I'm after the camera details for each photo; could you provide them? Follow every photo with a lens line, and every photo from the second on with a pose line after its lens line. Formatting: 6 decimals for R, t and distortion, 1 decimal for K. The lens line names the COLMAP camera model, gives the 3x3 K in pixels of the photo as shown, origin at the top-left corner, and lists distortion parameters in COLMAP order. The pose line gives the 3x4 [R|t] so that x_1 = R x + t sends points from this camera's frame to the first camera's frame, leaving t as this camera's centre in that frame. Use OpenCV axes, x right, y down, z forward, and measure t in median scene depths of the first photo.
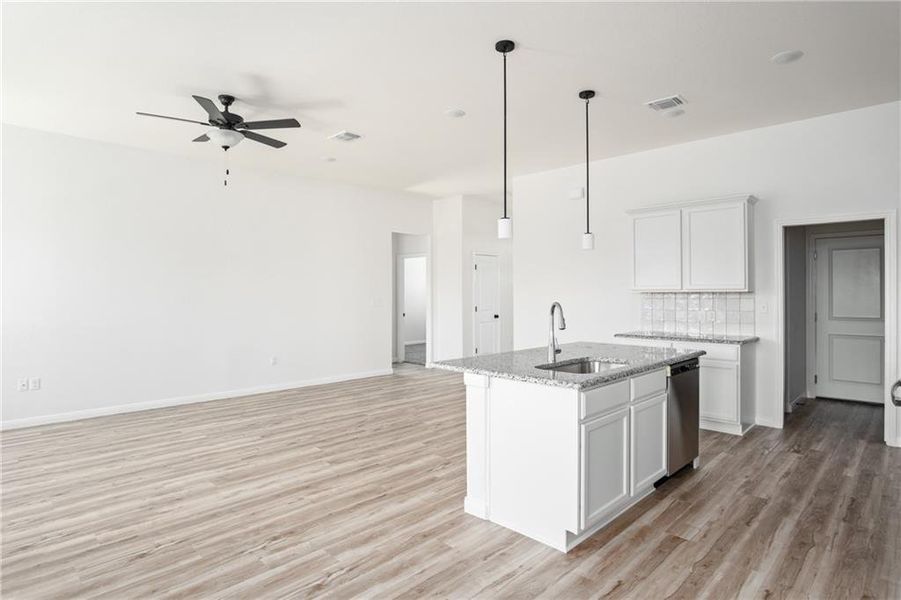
lens RADIAL K [[479.0, 0, 450.5], [0, 479.0, 300.0], [0, 0, 1]] dist [-0.014267, 0.001703]
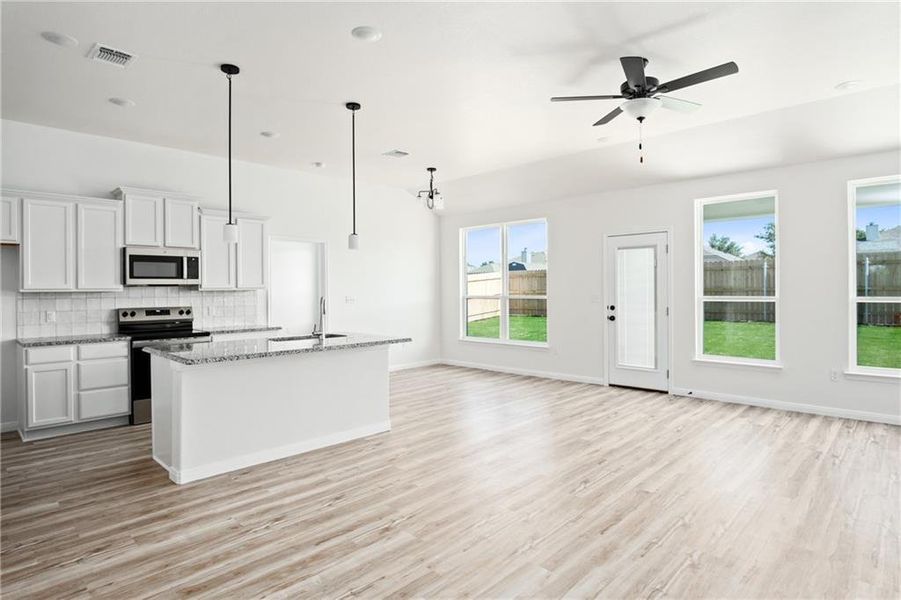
lens RADIAL K [[507.2, 0, 455.4], [0, 507.2, 295.7], [0, 0, 1]] dist [-0.022906, 0.001881]
pose [[-0.999860, 0.011183, -0.012444, -0.139557], [0.010857, 0.999605, 0.025906, -0.028642], [0.012729, 0.025768, -0.999587, 2.217204]]
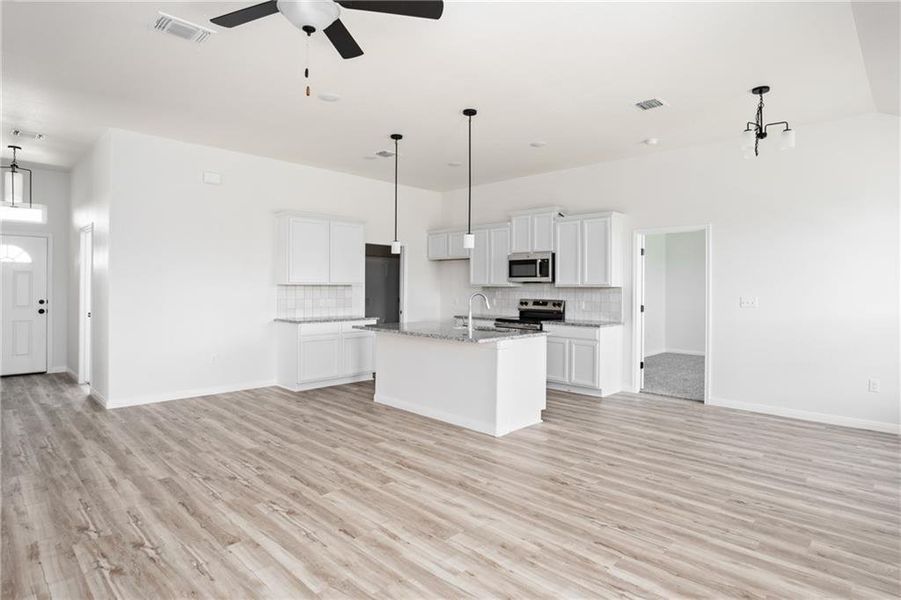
lens RADIAL K [[484.7, 0, 441.9], [0, 484.7, 288.0], [0, 0, 1]] dist [-0.030929, 0.000069]
pose [[0.017896, 0.001256, 0.999839, -1.208252], [0.005435, 0.999984, -0.001354, -0.006467], [-0.999825, 0.005458, 0.017889, 0.959351]]
